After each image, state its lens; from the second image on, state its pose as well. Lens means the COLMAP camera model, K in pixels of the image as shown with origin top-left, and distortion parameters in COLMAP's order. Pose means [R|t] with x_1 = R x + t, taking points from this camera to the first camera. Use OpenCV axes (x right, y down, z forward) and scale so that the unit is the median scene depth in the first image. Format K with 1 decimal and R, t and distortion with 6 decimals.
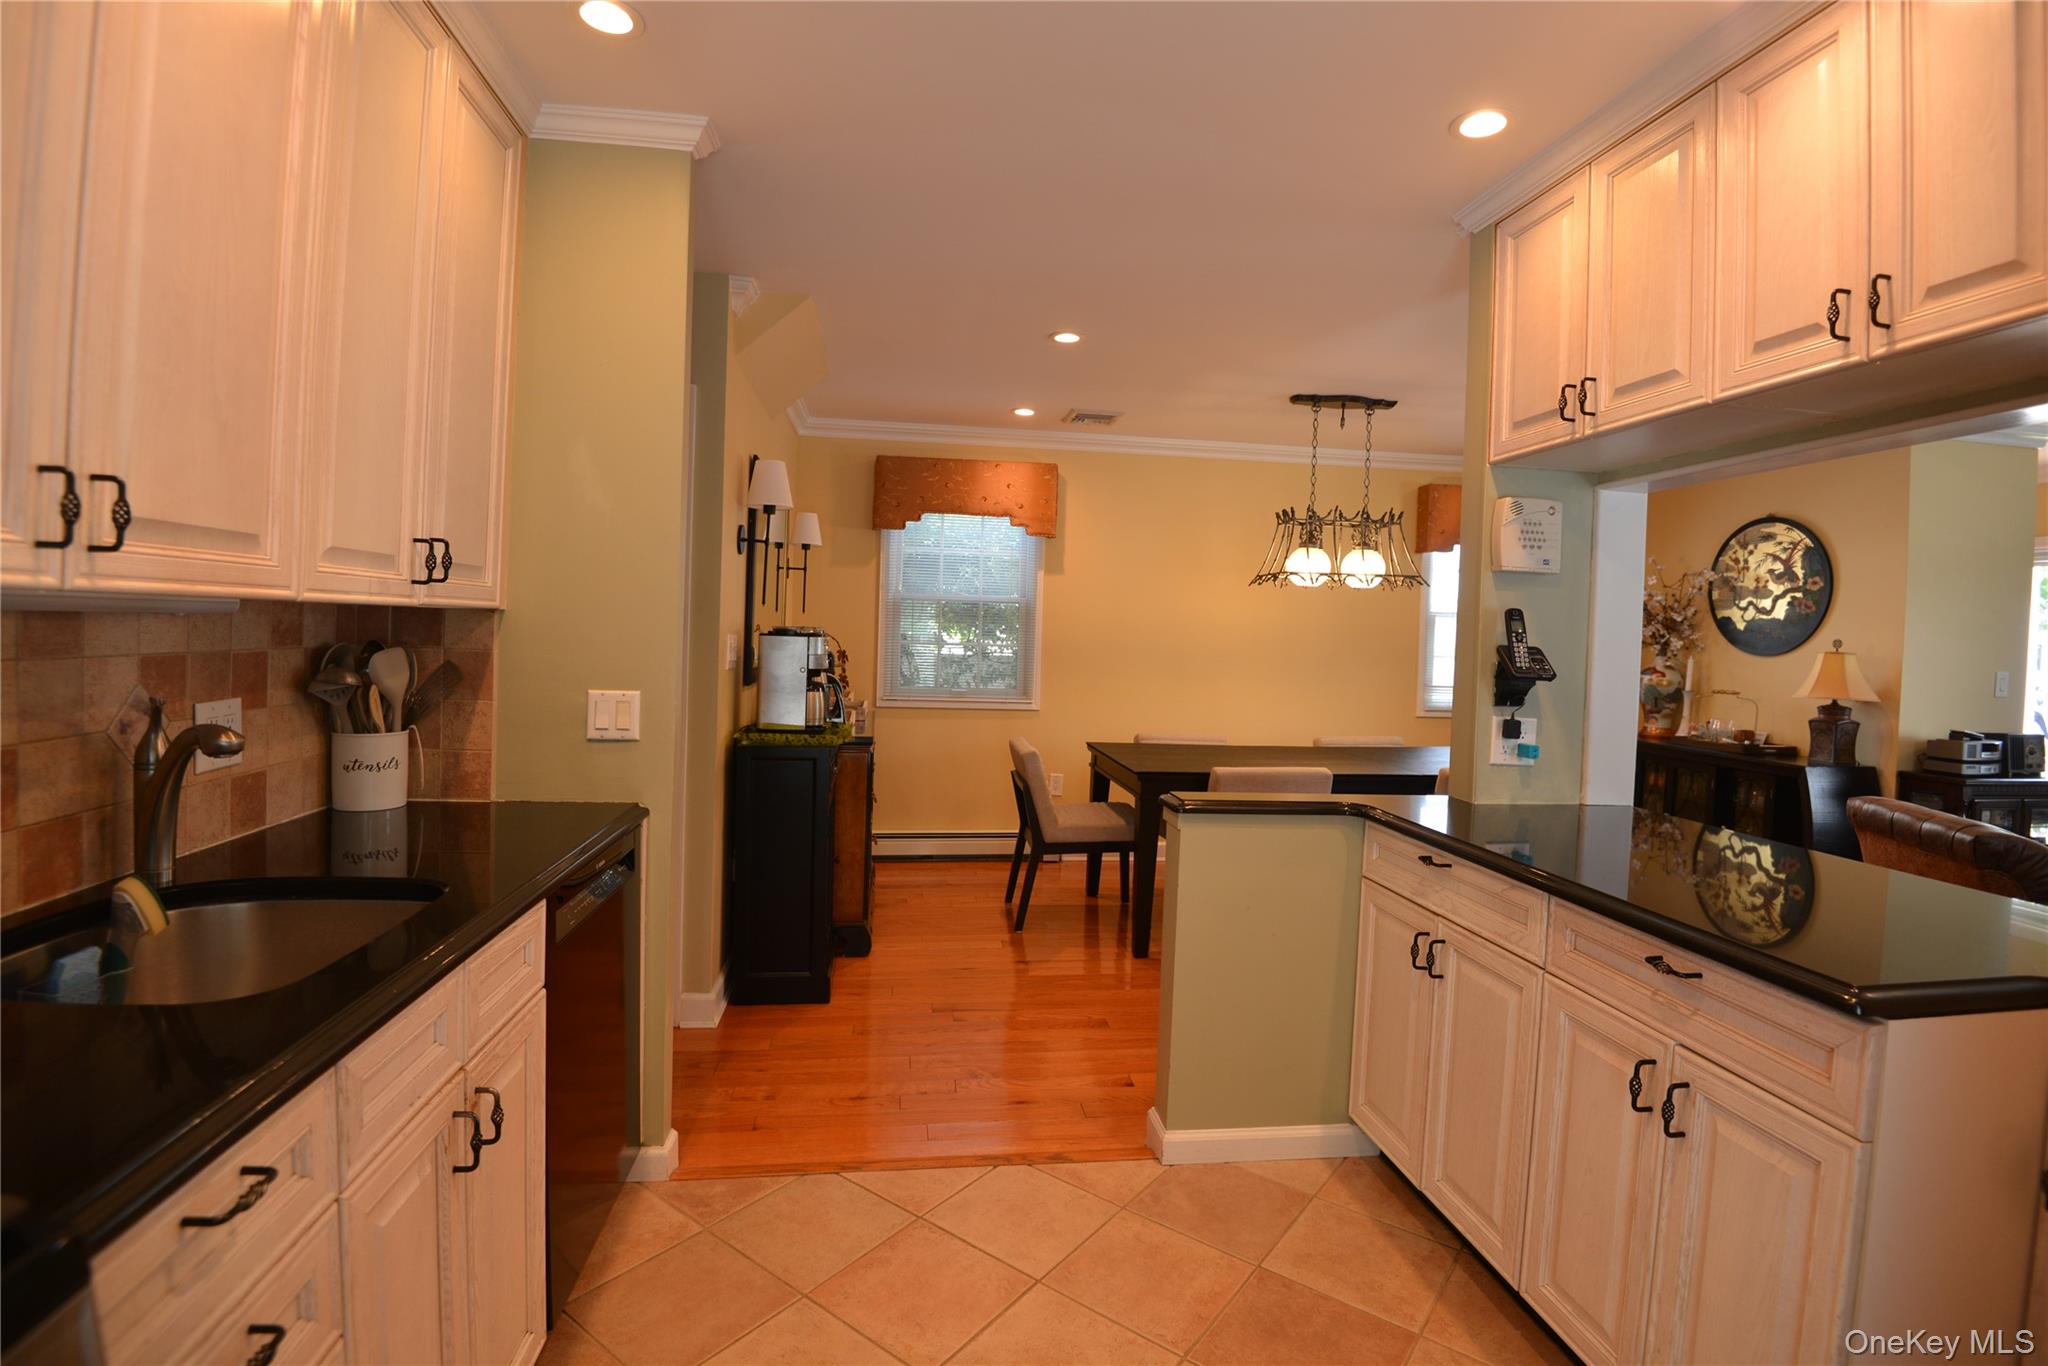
lens RADIAL K [[939.4, 0, 1023.2], [0, 939.4, 658.0], [0, 0, 1]] dist [-0.026500, -0.011431]
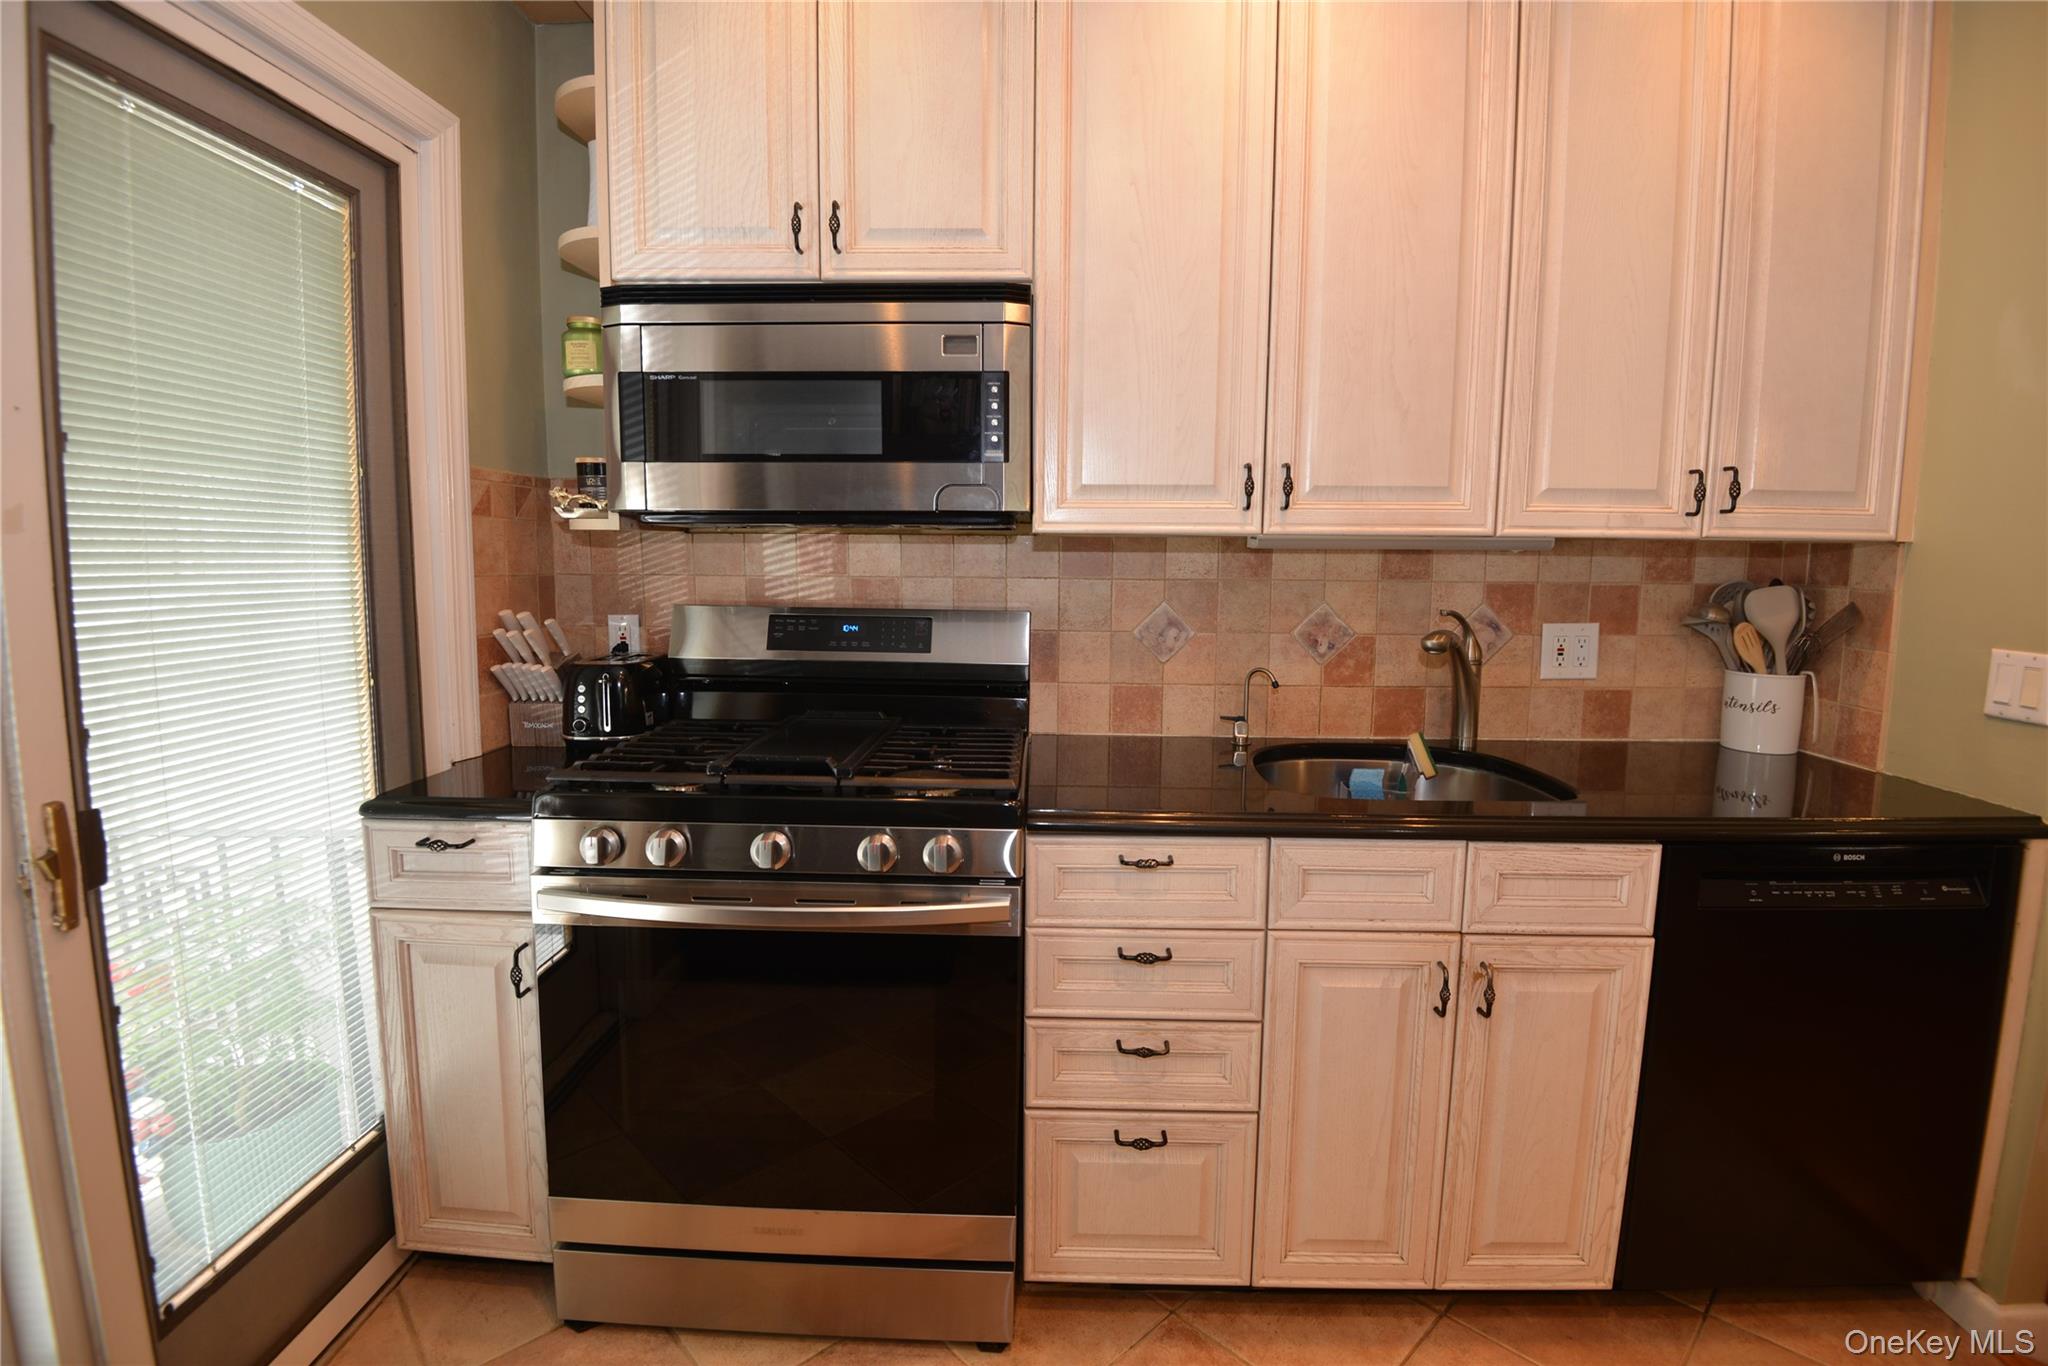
lens RADIAL K [[939.4, 0, 1023.2], [0, 939.4, 658.0], [0, 0, 1]] dist [-0.026500, -0.011431]
pose [[-0.139342, 0.079281, -0.987065, 0.367192], [-0.039974, 0.995527, 0.085604, 0.012936], [0.989437, 0.051385, -0.135550, 0.367352]]
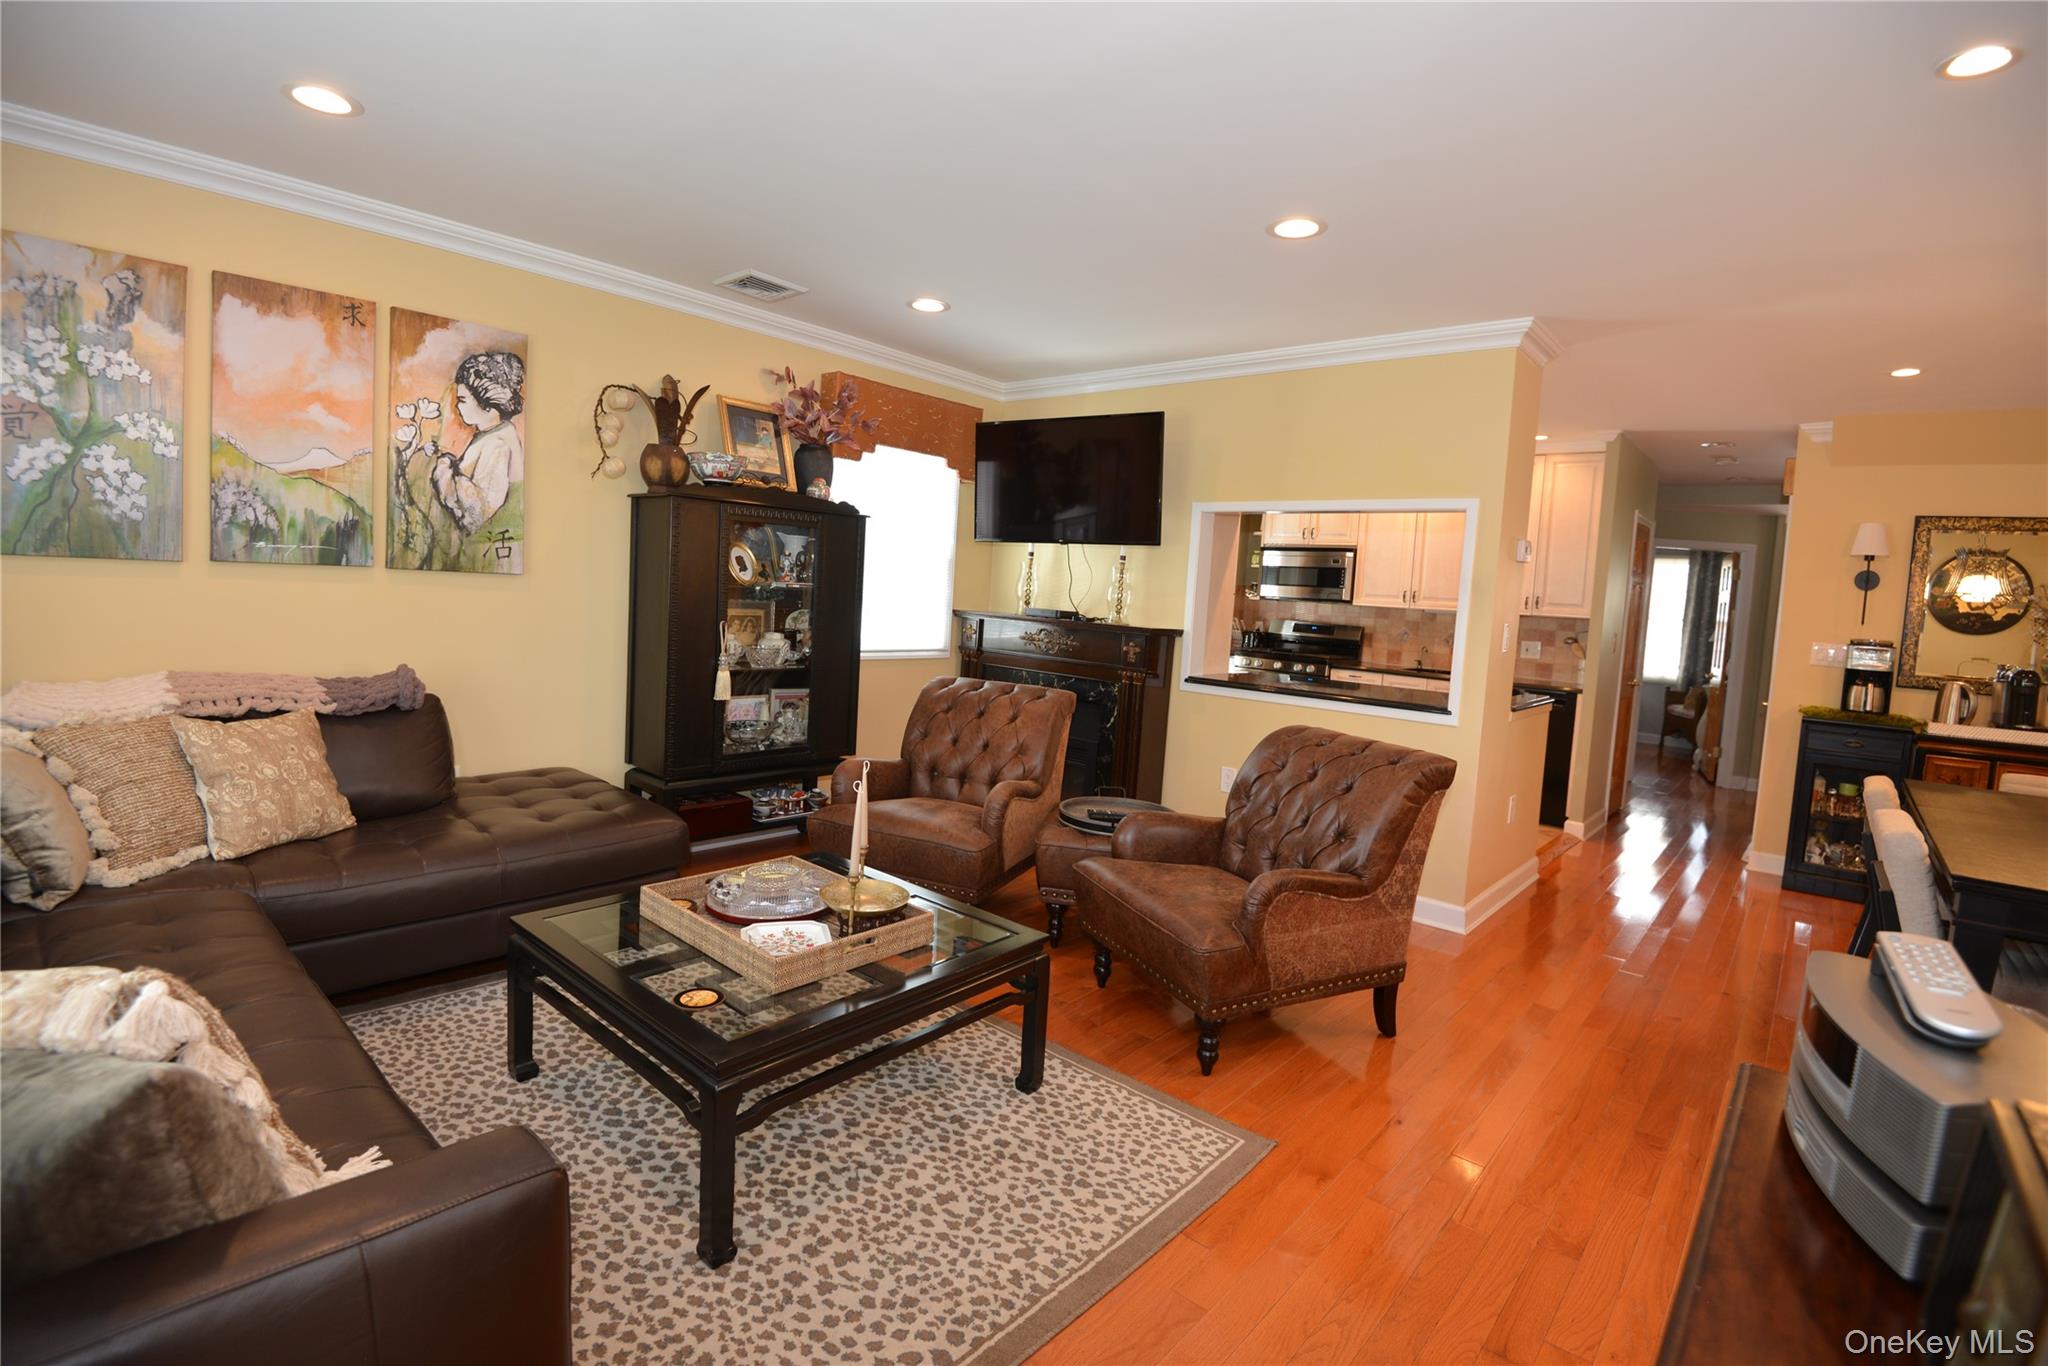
lens RADIAL K [[939.4, 0, 1023.2], [0, 939.4, 658.0], [0, 0, 1]] dist [-0.026500, -0.011431]
pose [[-0.732155, -0.025109, -0.680675, 2.810634], [-0.101673, 0.992153, 0.072764, 0.038570], [0.673507, 0.122481, -0.728963, 2.009437]]
